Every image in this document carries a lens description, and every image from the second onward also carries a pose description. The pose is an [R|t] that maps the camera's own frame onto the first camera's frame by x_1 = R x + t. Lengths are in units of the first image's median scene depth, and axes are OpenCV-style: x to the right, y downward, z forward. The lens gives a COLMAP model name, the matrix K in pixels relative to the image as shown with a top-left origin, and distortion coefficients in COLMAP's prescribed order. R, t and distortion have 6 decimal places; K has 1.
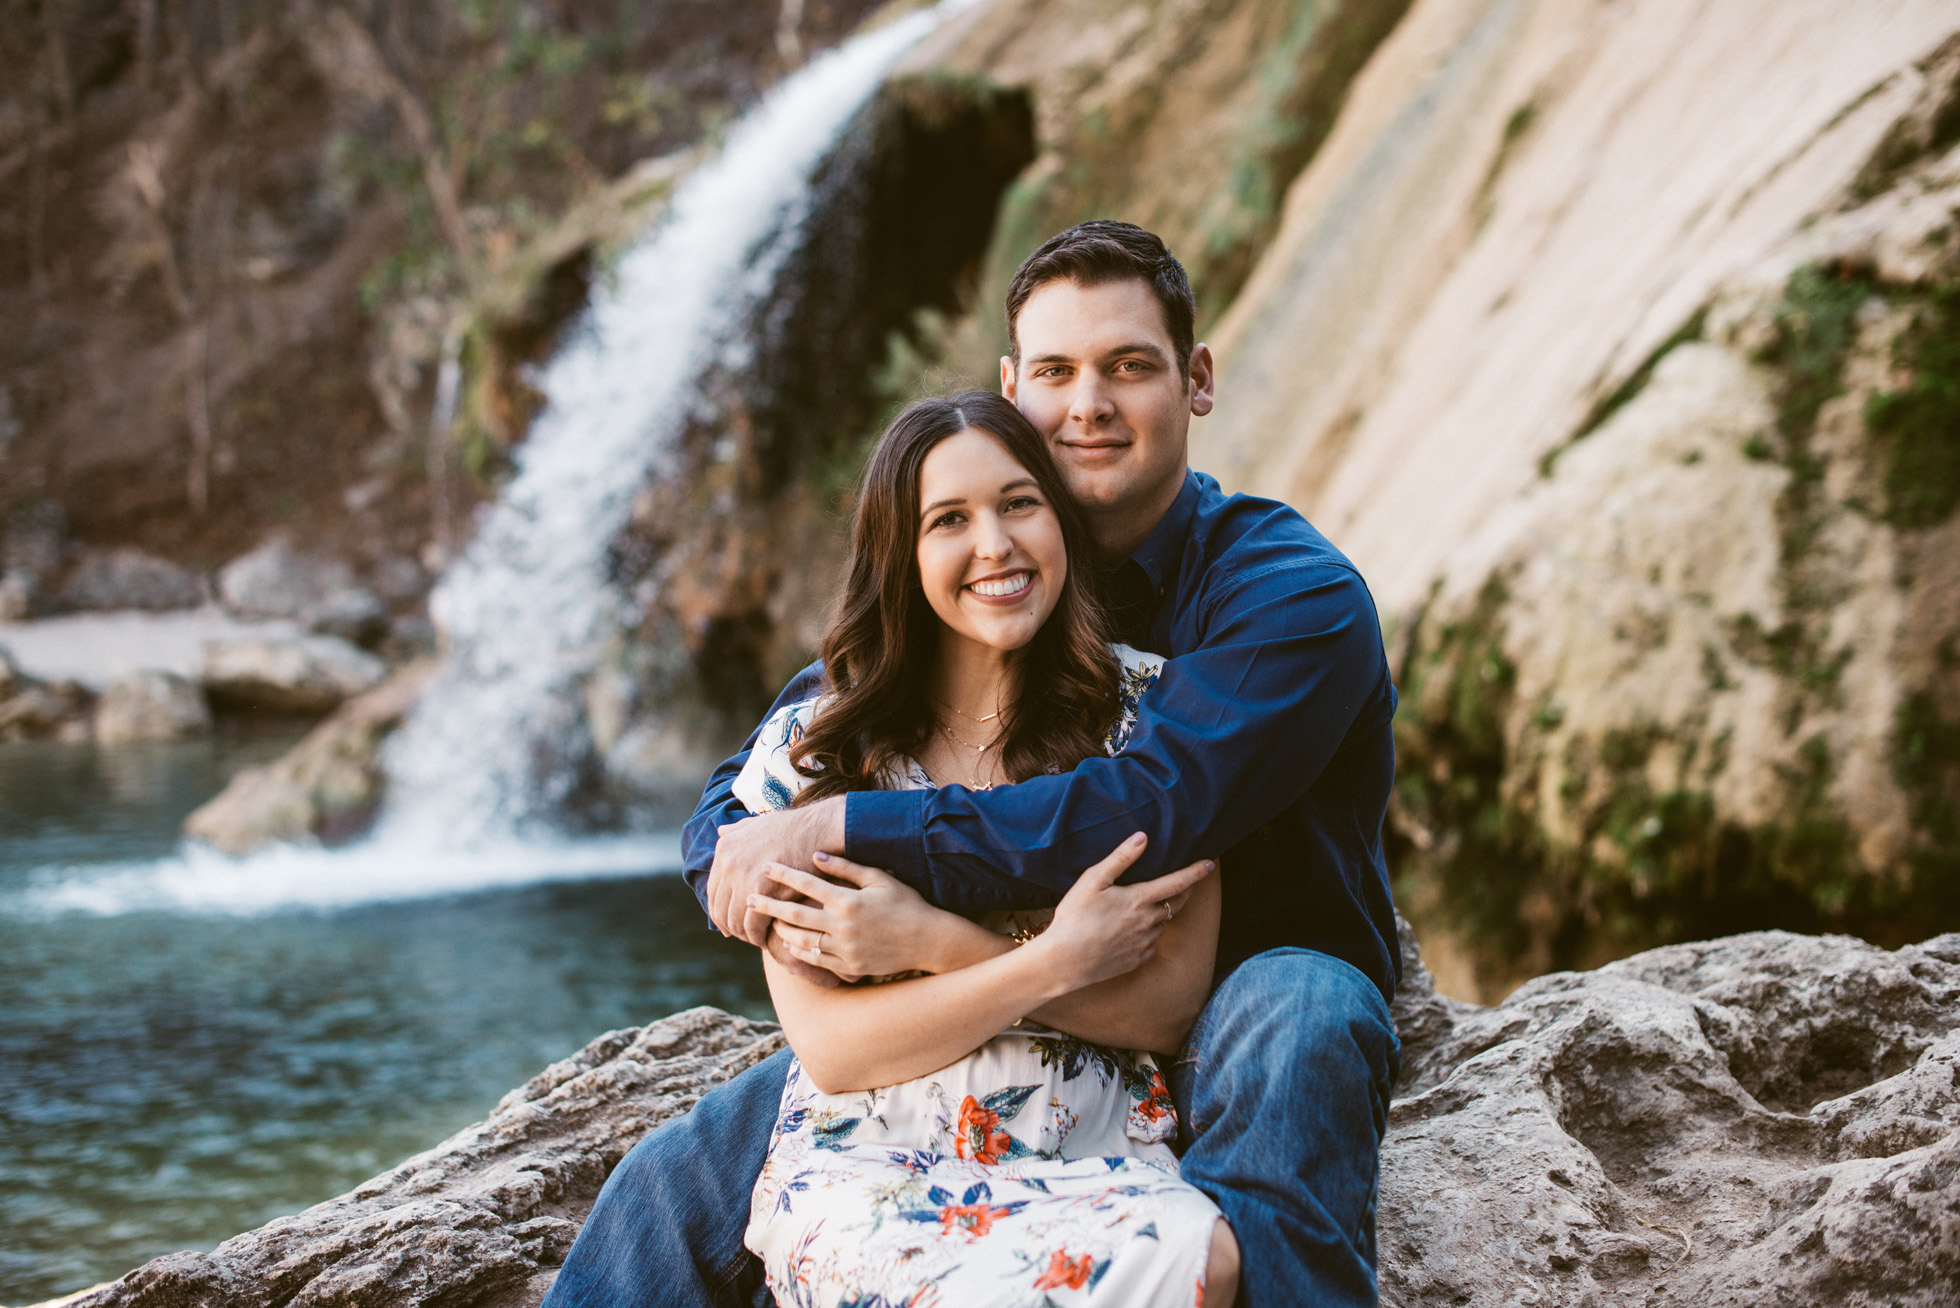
lens RADIAL K [[2858.7, 0, 943.7], [0, 2858.7, 676.4], [0, 0, 1]] dist [-0.117569, 0.000000]
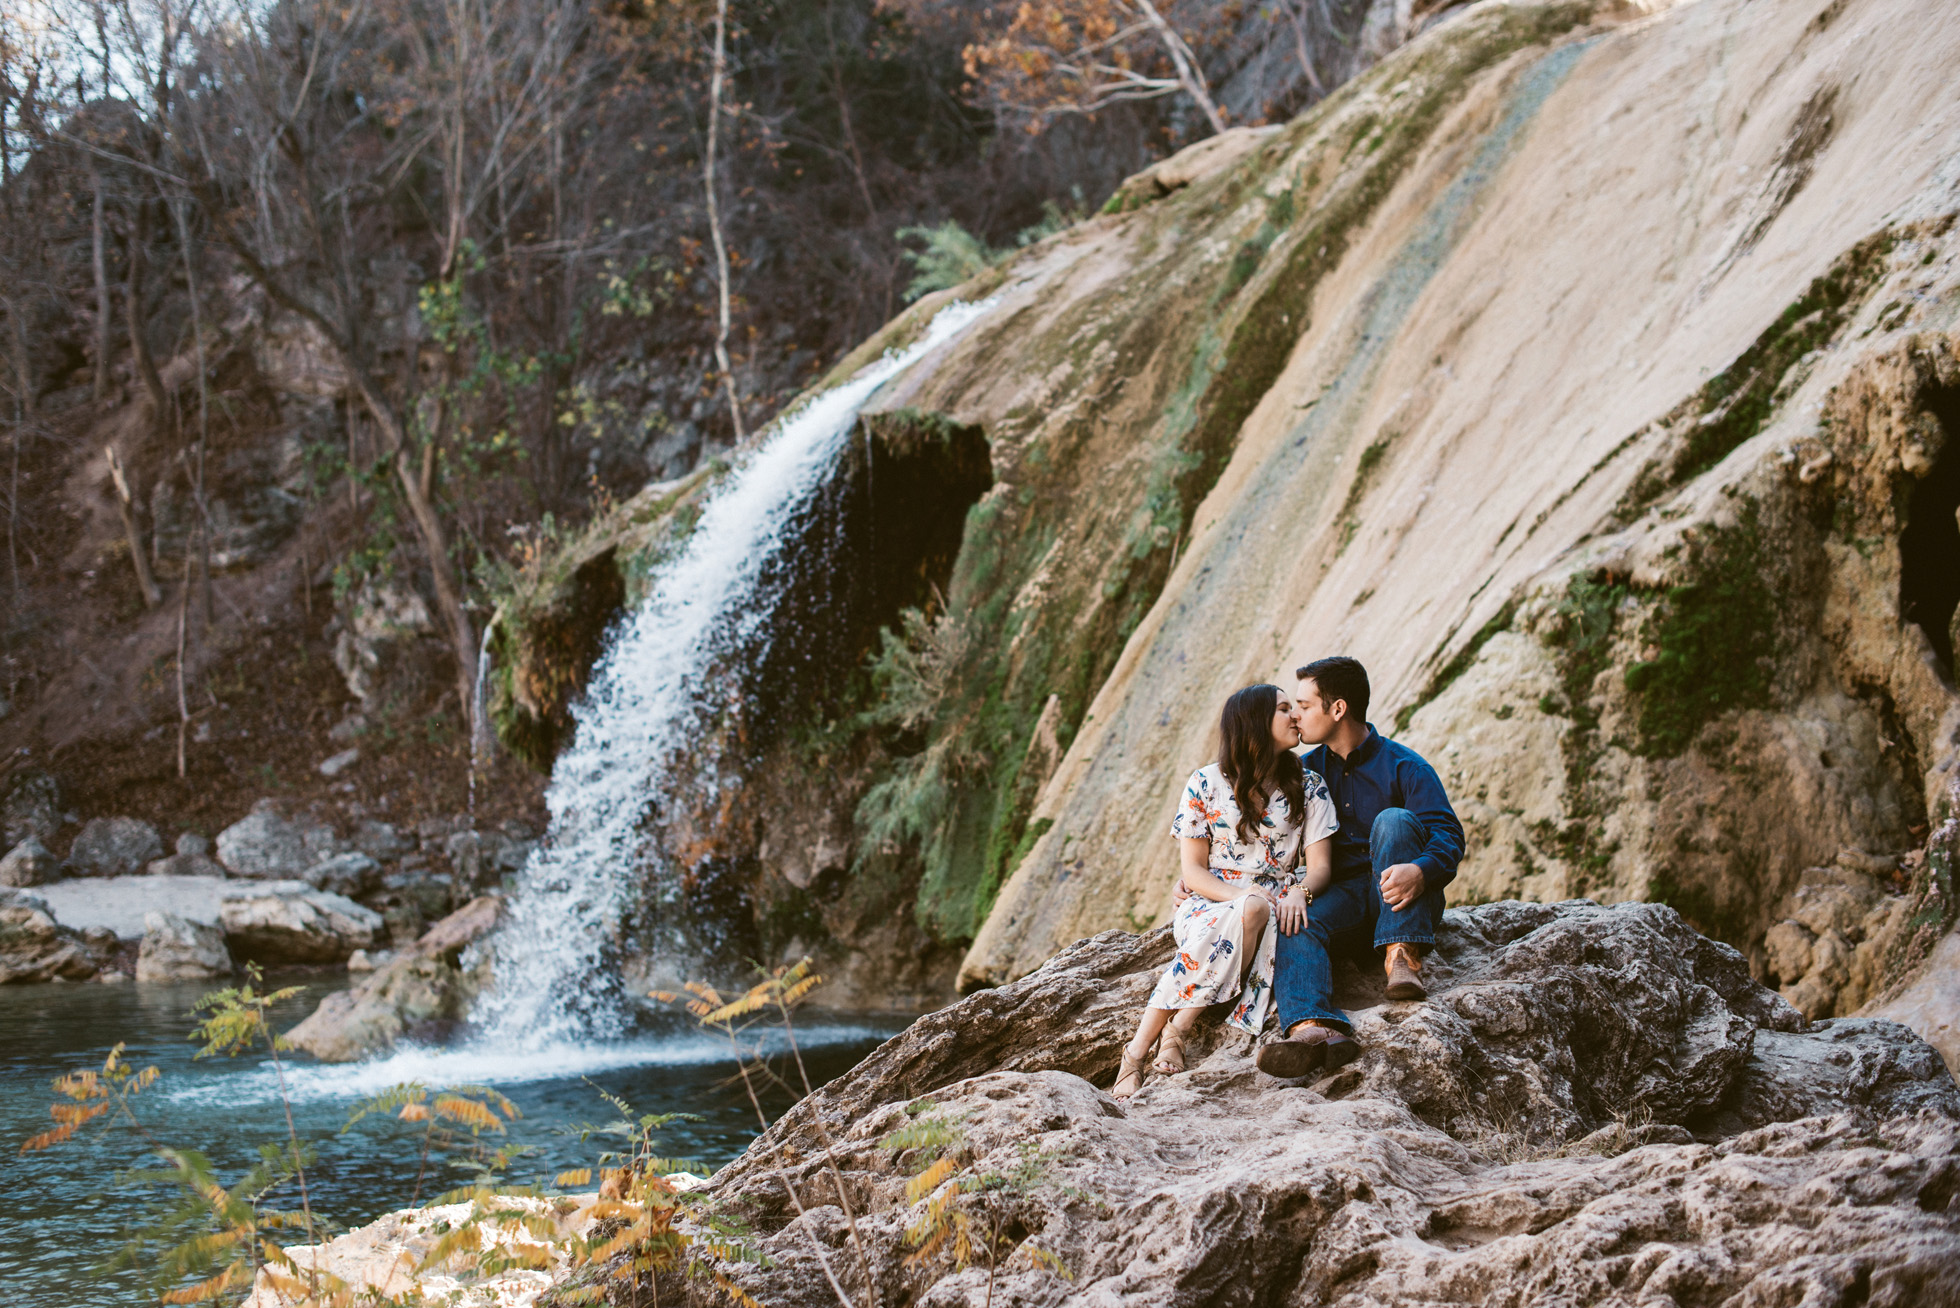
lens RADIAL K [[2858.7, 0, 969.5], [0, 2858.7, 644.5], [0, 0, 1]] dist [-0.117569, 0.000000]
pose [[0.998042, -0.017477, 0.060058, -0.087556], [0.023528, 0.994552, -0.101555, 0.027281], [-0.057956, 0.102769, 0.993015, -0.399615]]
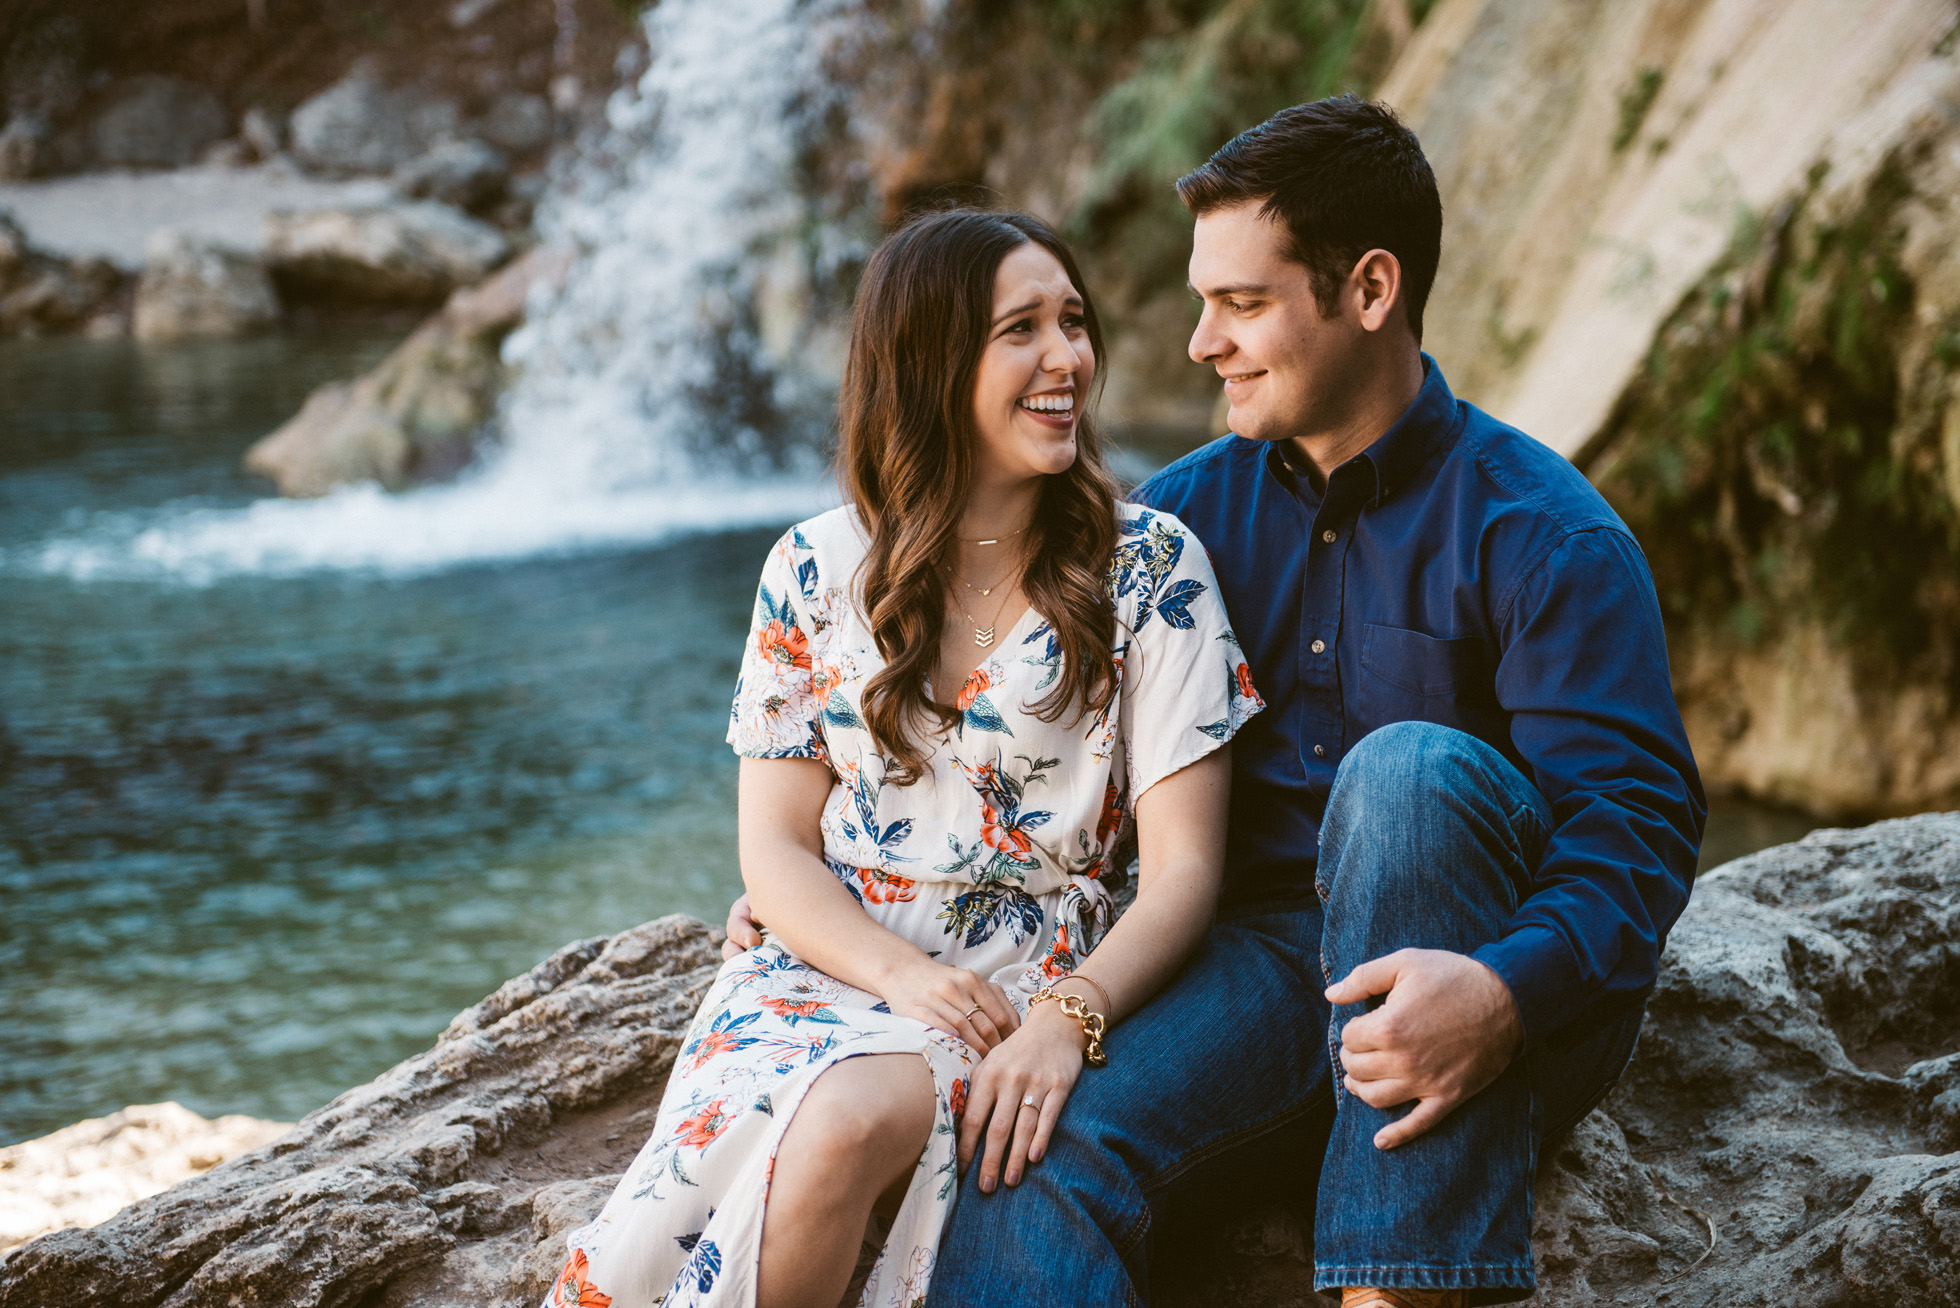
lens RADIAL K [[3706.3, 0, 965.9], [0, 3706.3, 659.4], [0, 0, 1]] dist [0.098730, 0.000000]
pose [[0.997061, 0.000685, -0.076610, 0.021856], [0.008377, 0.992991, 0.117892, -0.023082], [0.076153, -0.118188, 0.990067, -0.031687]]
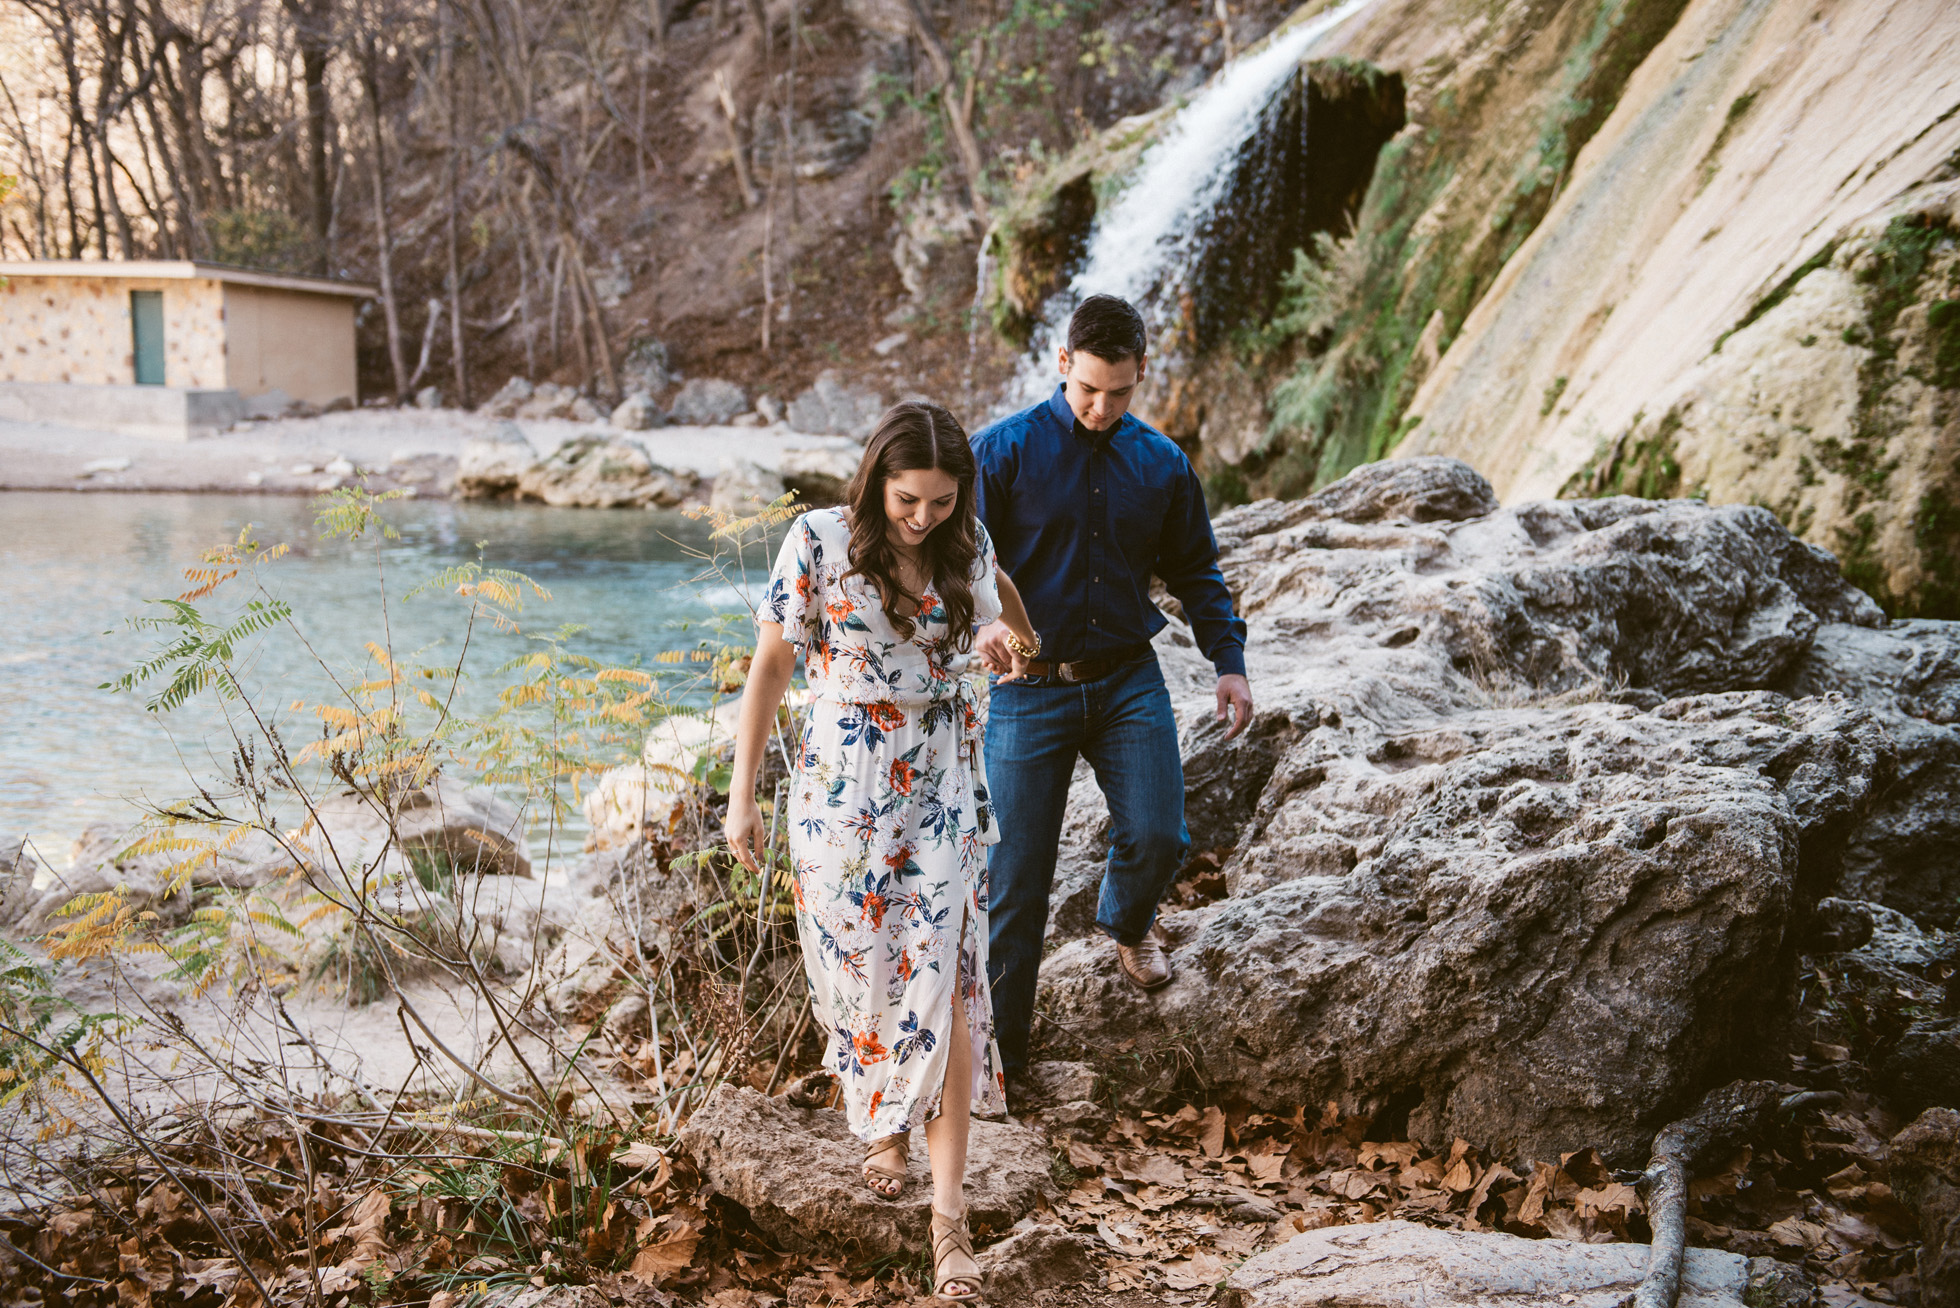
lens RADIAL K [[2355.0, 0, 986.0], [0, 2355.0, 648.9], [0, 0, 1]] dist [0.100830, 0.000000]
pose [[0.990057, 0.047086, -0.132550, -0.008760], [-0.039040, 0.997271, 0.062665, 0.029829], [0.135139, -0.056867, 0.989193, -0.404121]]
